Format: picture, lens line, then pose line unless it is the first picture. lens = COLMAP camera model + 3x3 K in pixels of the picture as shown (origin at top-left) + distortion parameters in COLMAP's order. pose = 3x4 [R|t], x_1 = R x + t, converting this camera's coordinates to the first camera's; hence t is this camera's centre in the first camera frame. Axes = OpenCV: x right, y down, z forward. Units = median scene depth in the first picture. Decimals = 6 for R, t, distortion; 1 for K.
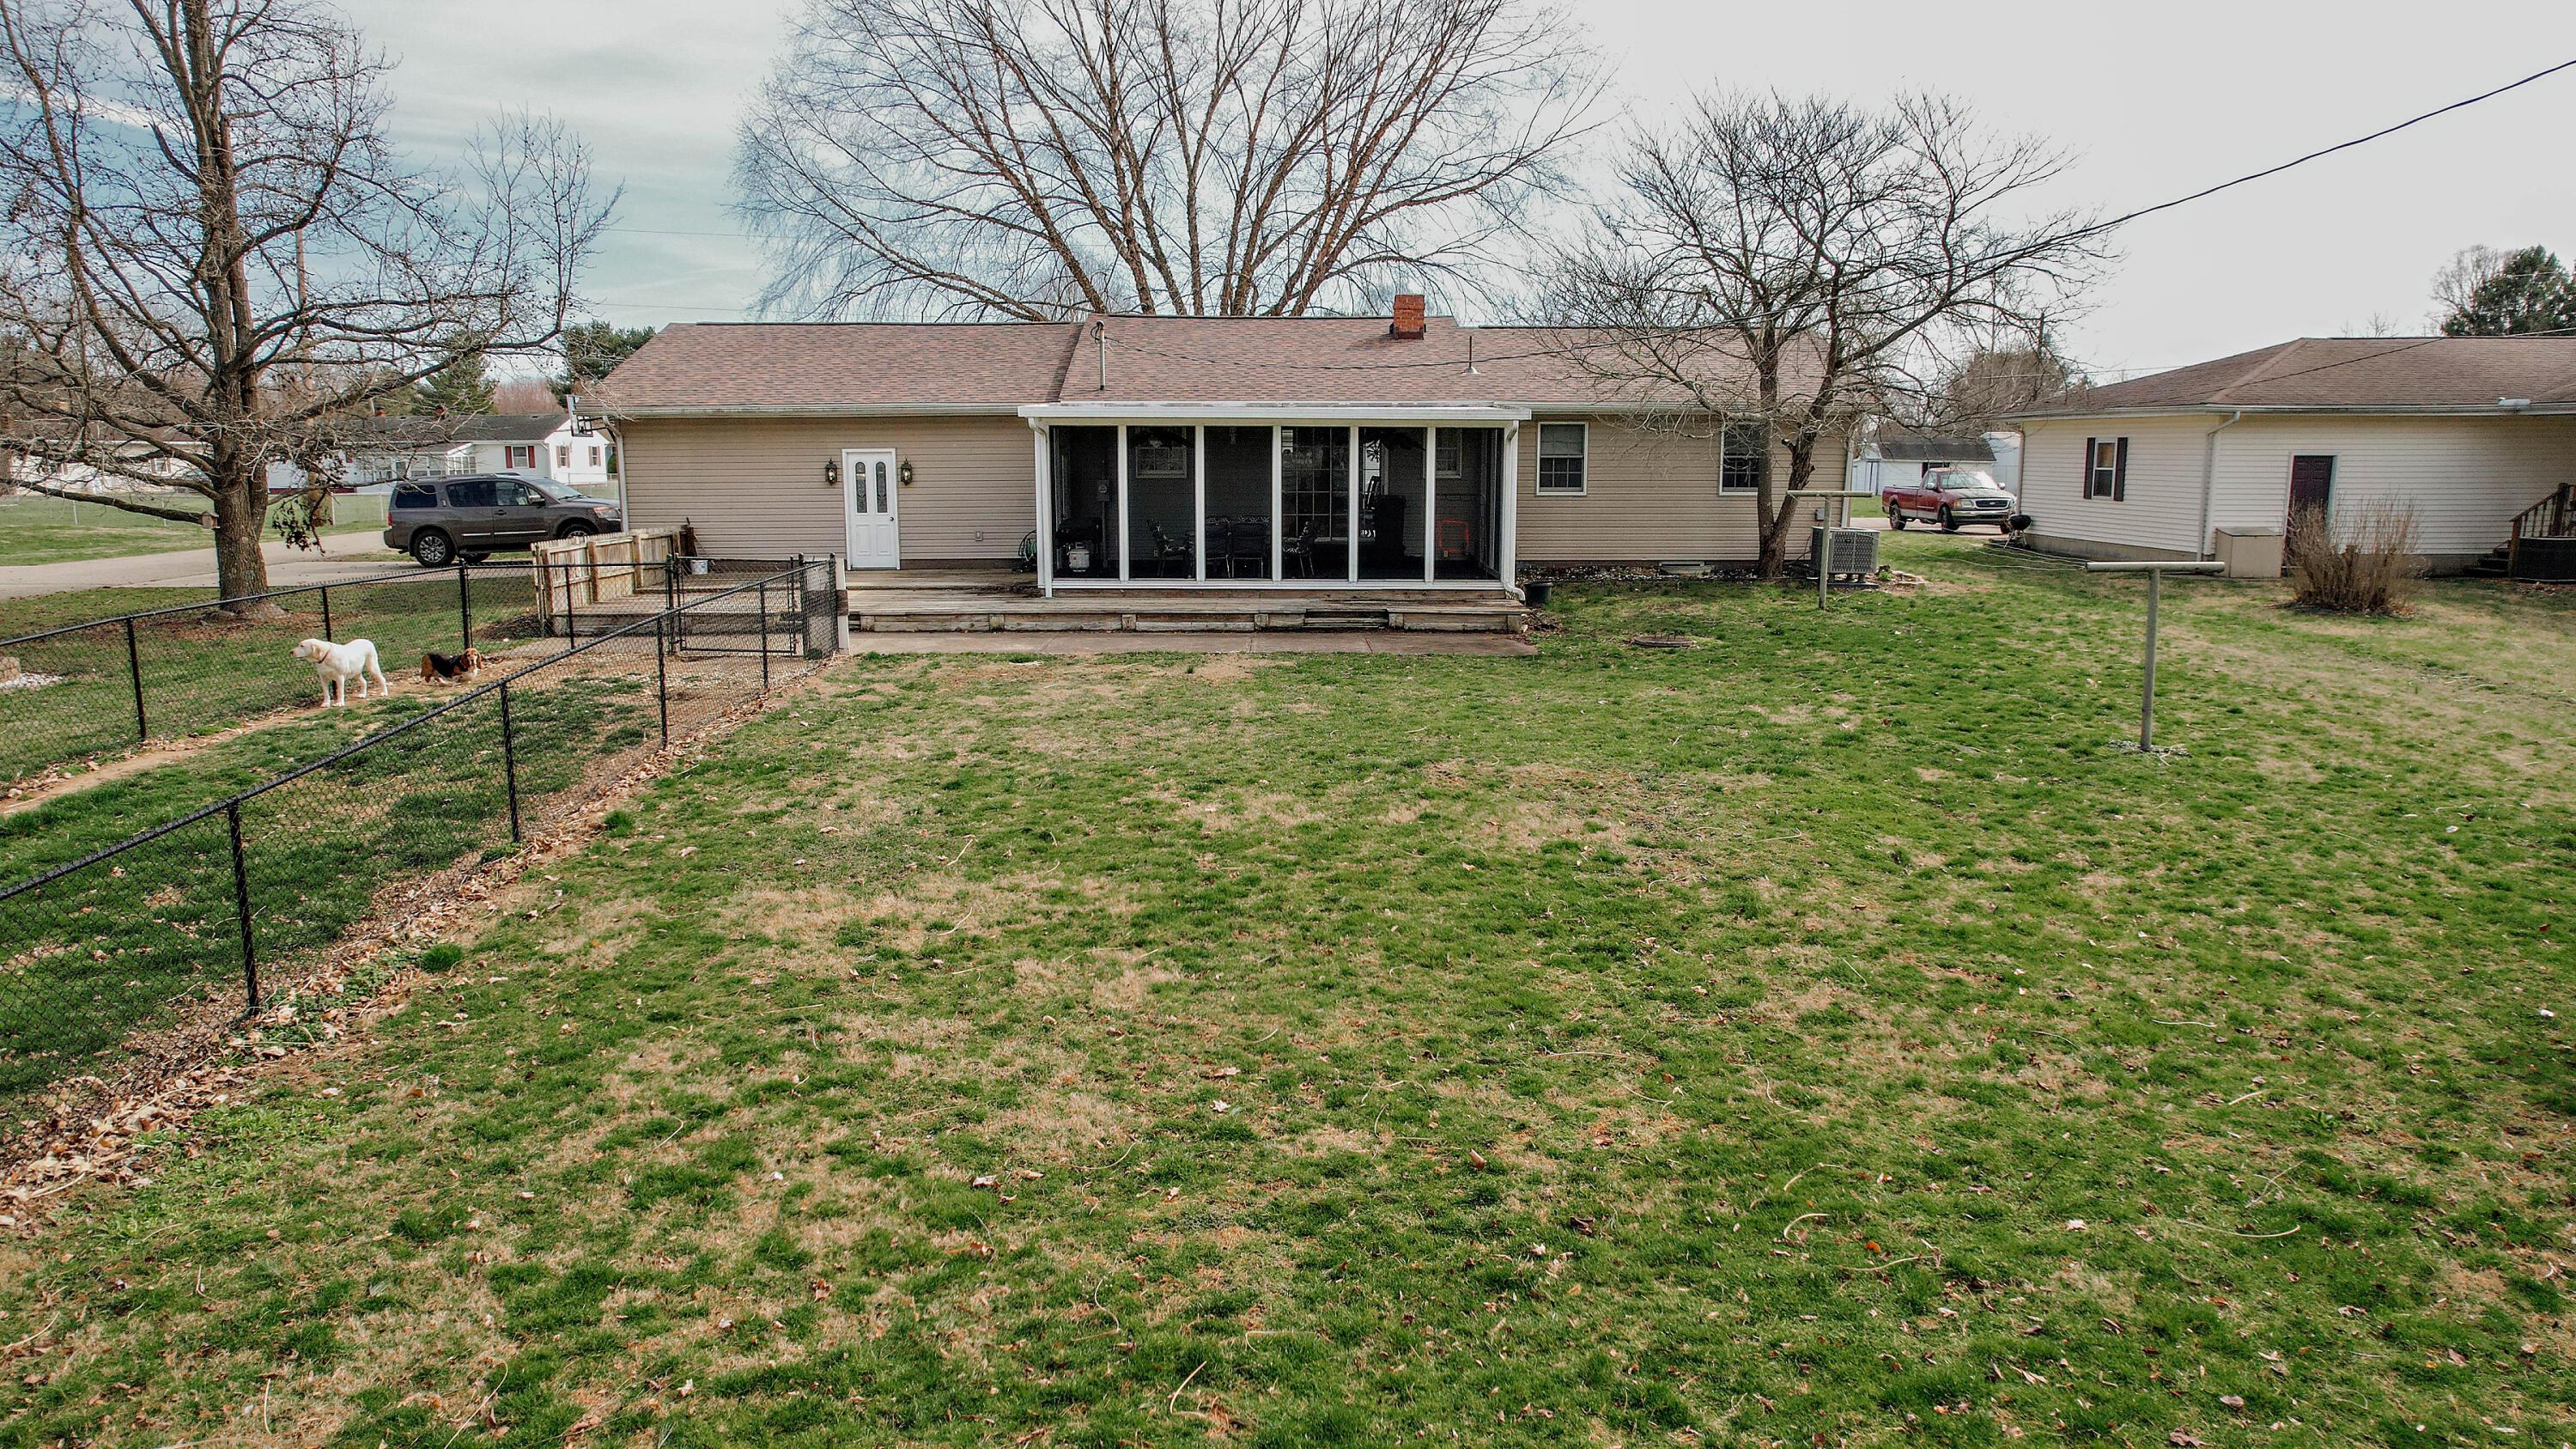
lens RADIAL K [[1638.5, 0, 1280.4], [0, 1638.5, 740.9], [0, 0, 1]] dist [-0.050154, 0.024541]
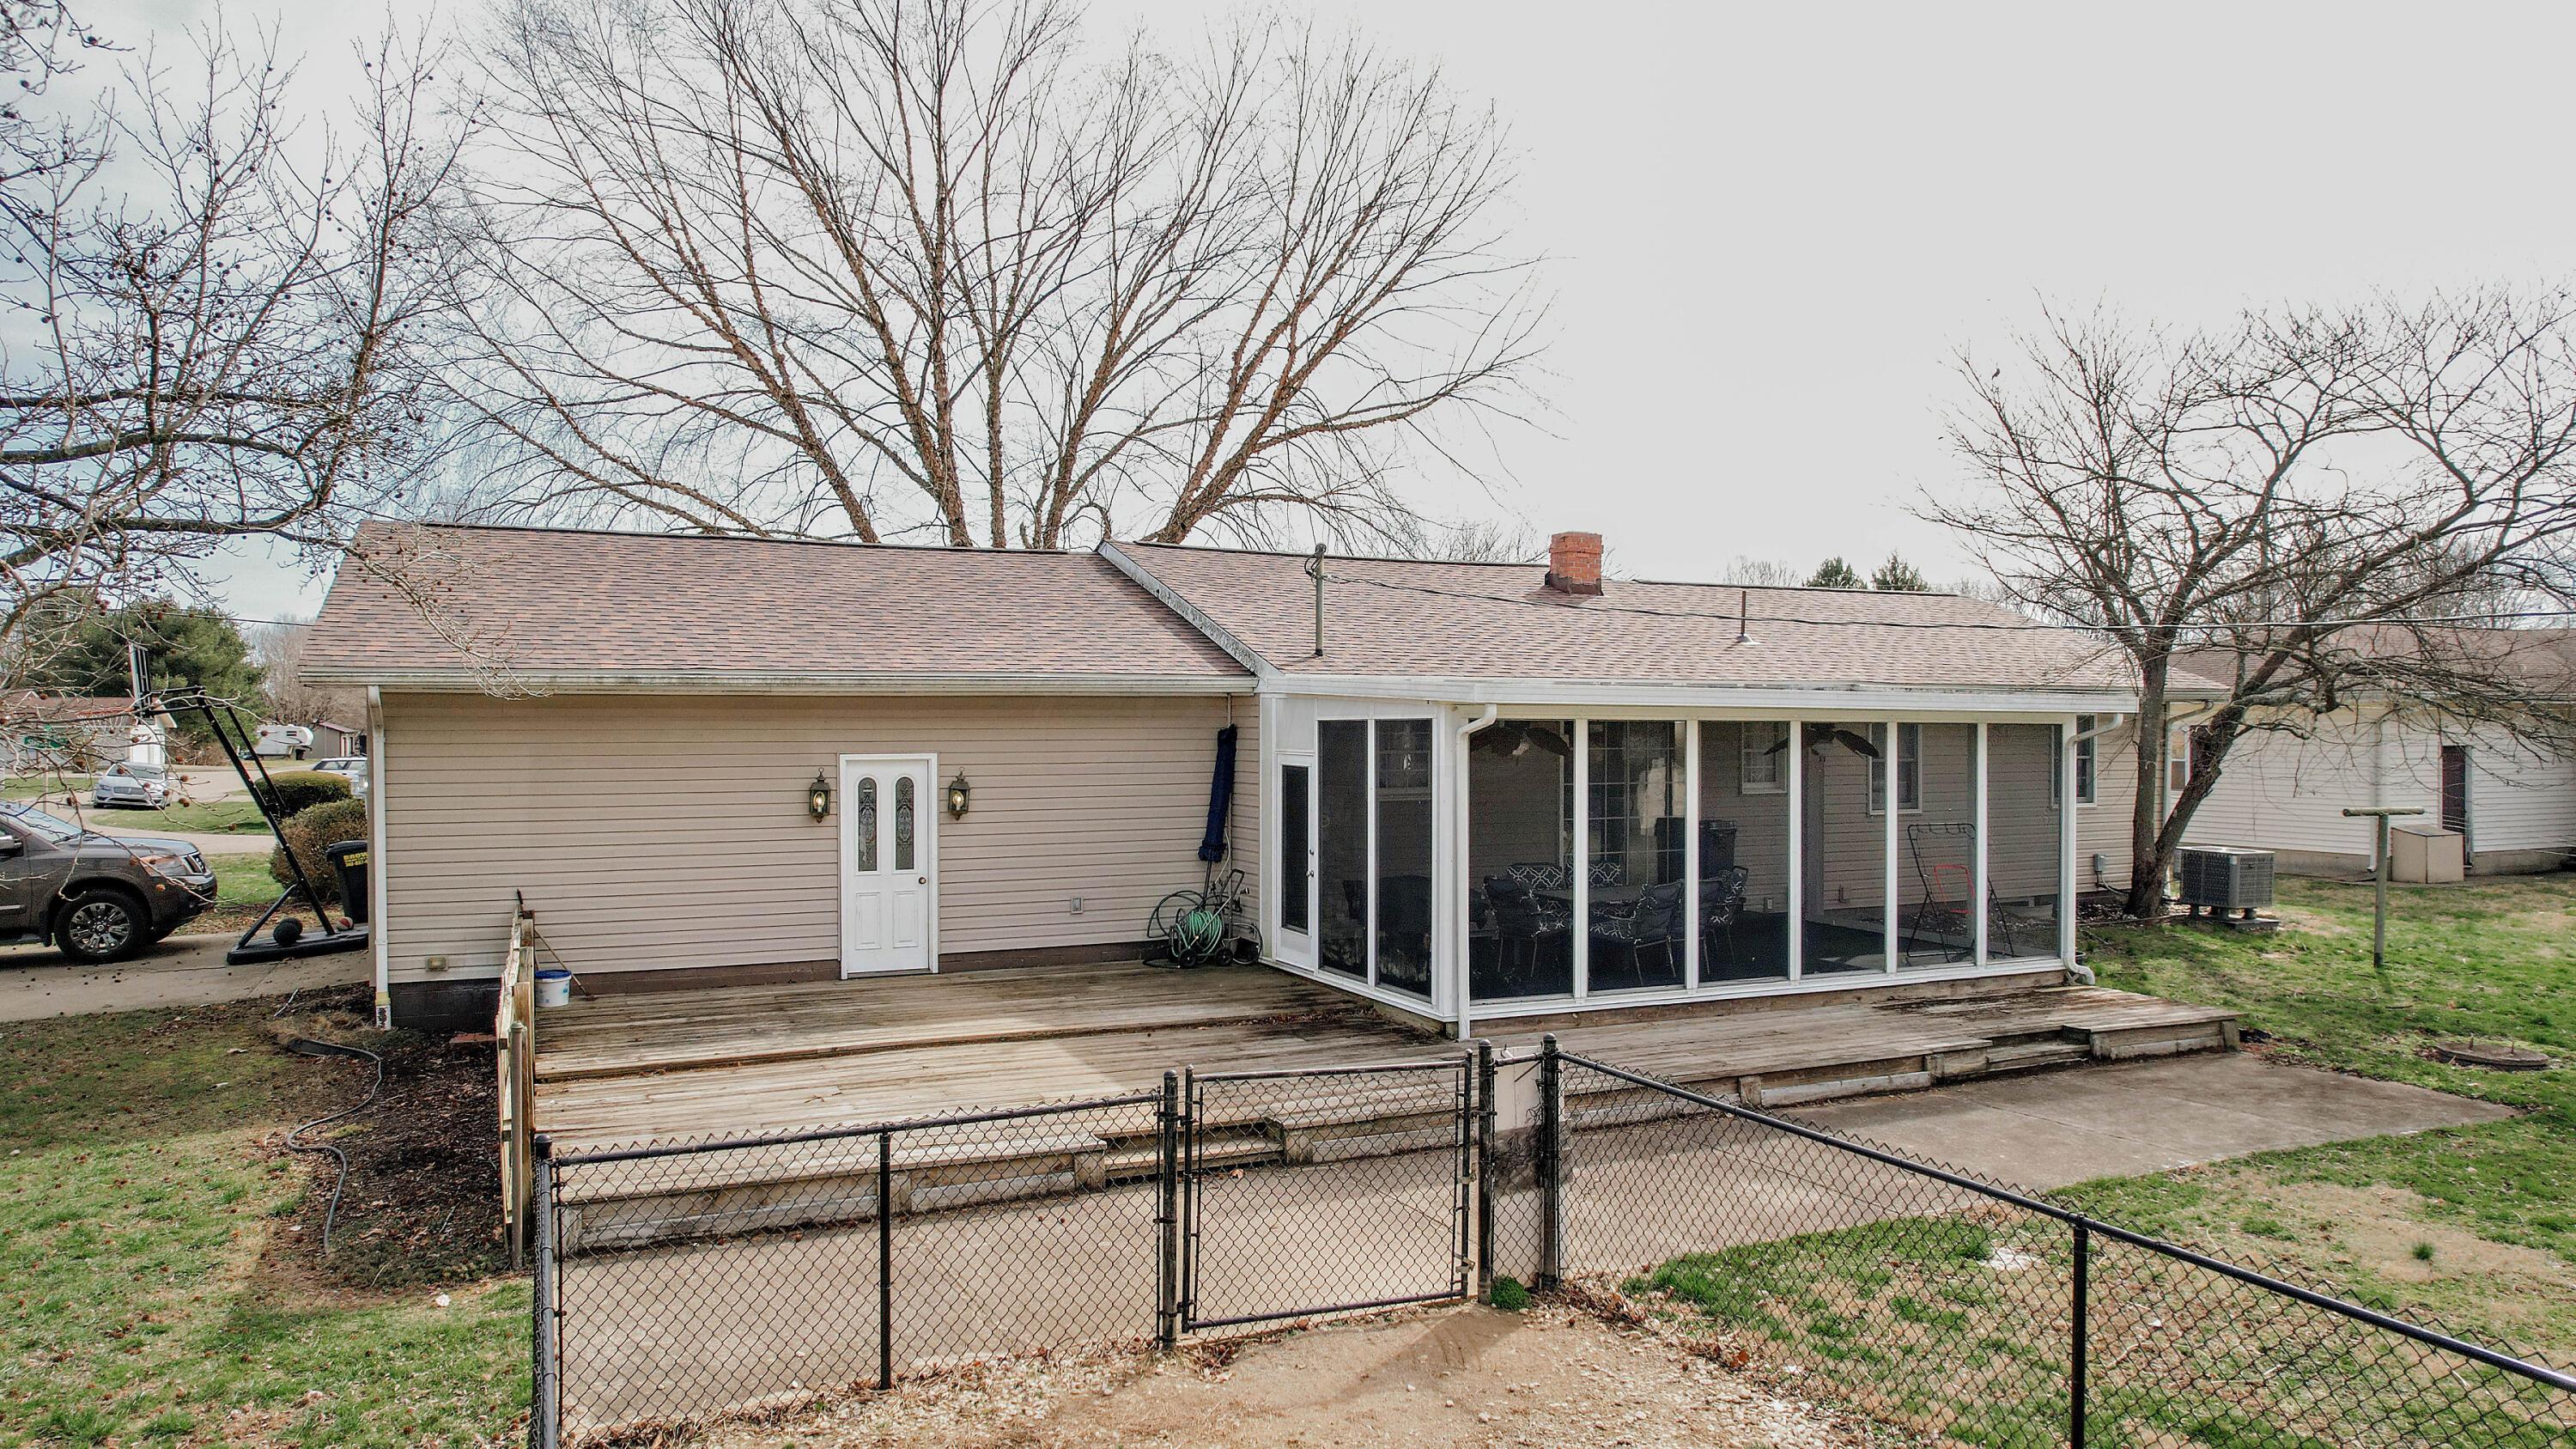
lens RADIAL K [[1638.5, 0, 1272.6], [0, 1638.5, 725.4], [0, 0, 1]] dist [-0.050154, 0.024541]
pose [[0.915545, 0.001898, 0.402210, -0.364845], [0.069271, 0.984303, -0.162327, -0.094053], [-0.396205, 0.176479, 0.901042, 0.471930]]
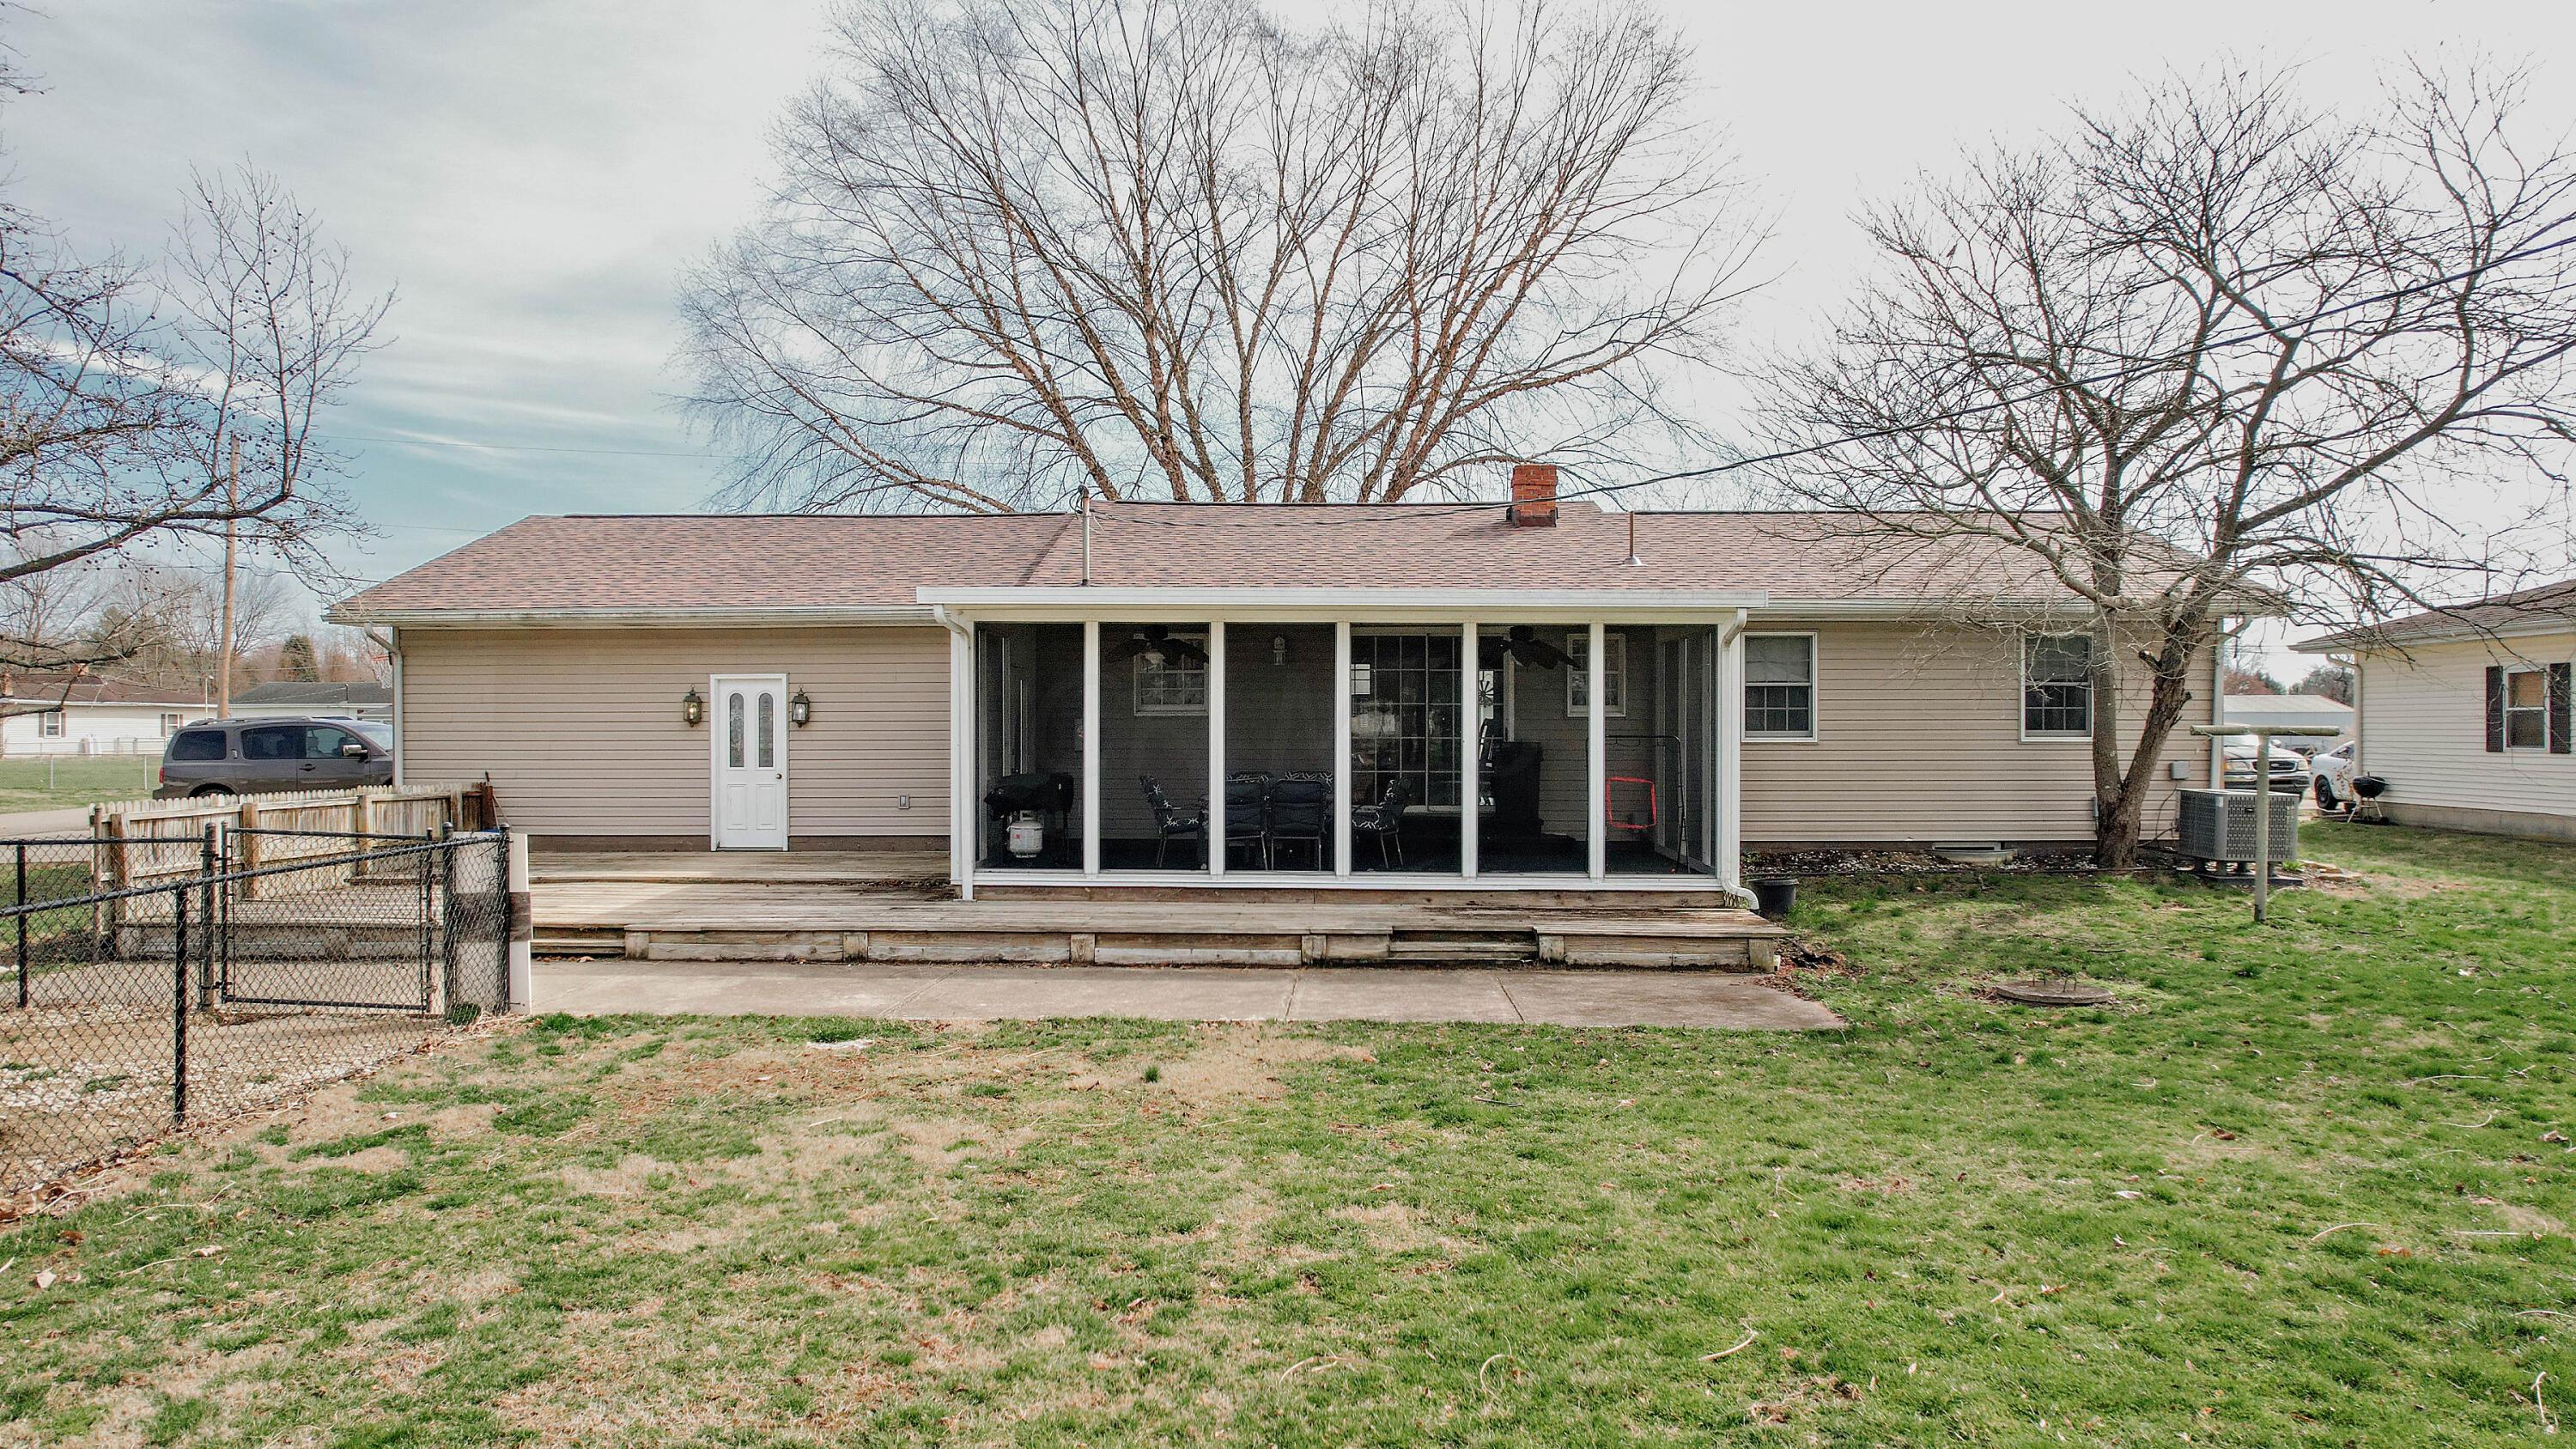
lens RADIAL K [[1638.5, 0, 1284.4], [0, 1638.5, 727.6], [0, 0, 1]] dist [-0.050154, 0.024541]
pose [[0.998980, 0.000970, -0.045146, 0.003094], [-0.008894, 0.984411, -0.175658, -0.040039], [0.044272, 0.175881, 0.983415, 0.351625]]
